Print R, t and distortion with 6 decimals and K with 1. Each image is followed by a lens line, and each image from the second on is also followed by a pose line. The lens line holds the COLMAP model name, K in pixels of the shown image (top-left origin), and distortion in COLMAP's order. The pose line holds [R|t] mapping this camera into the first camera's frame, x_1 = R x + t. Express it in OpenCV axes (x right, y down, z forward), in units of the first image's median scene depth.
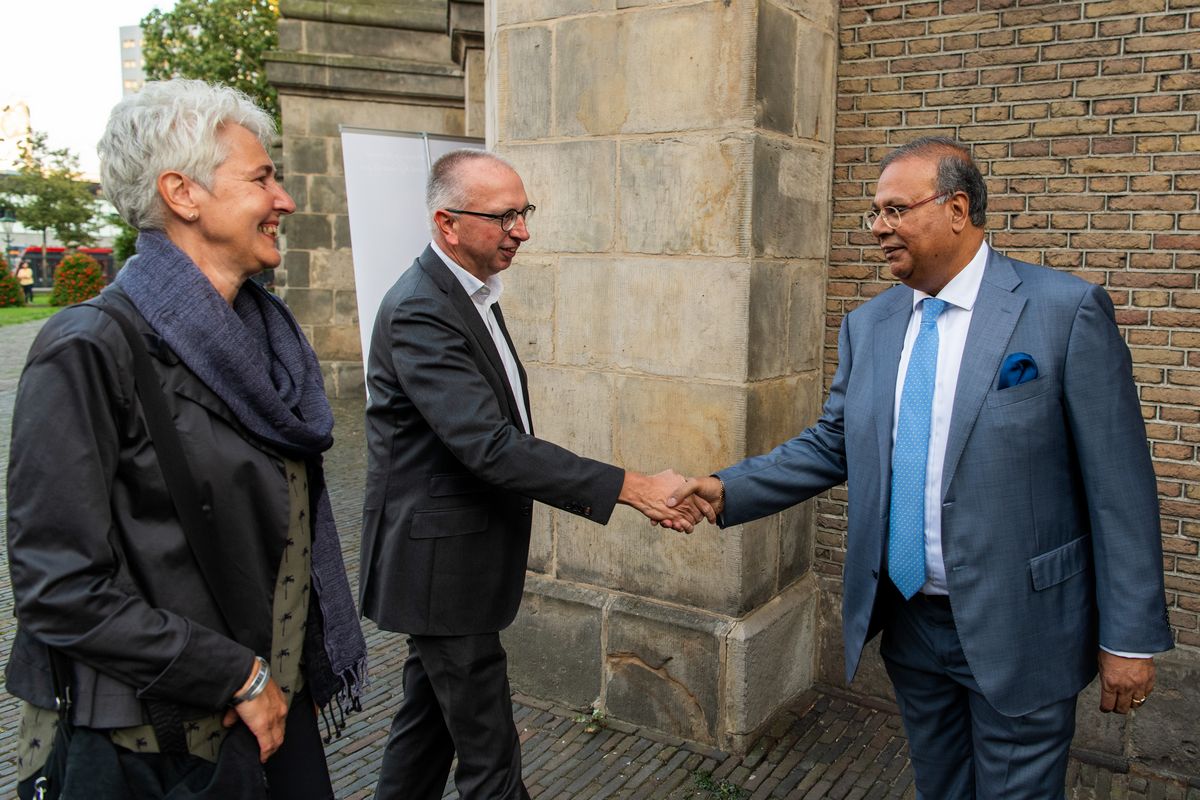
lens RADIAL K [[1047.6, 0, 600.9], [0, 1047.6, 430.7], [0, 0, 1]] dist [0.008122, 0.000591]
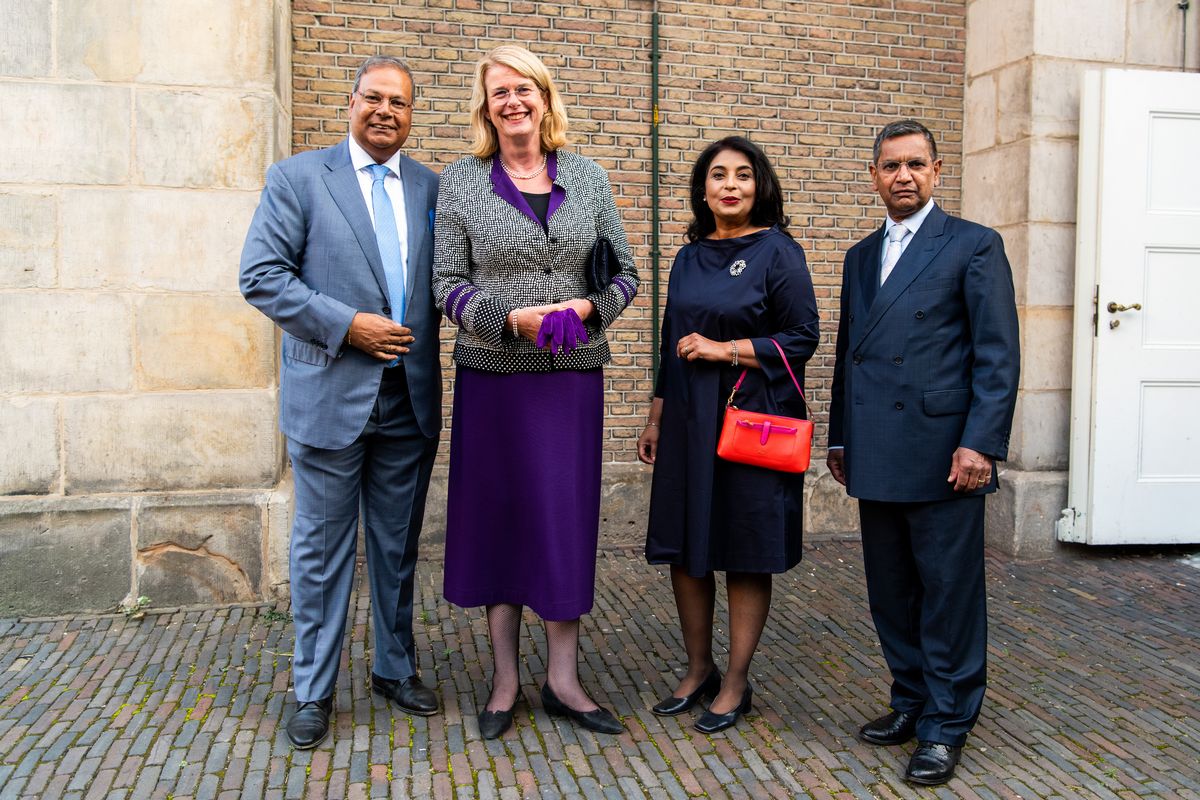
lens RADIAL K [[1016.3, 0, 667.6], [0, 1016.3, 368.4], [0, 0, 1]] dist [-0.008625, -0.011533]
pose [[0.719496, -0.055070, 0.692309, -0.334144], [0.100430, 0.994623, -0.025257, 0.111627], [-0.687196, 0.087701, 0.721159, -0.169017]]
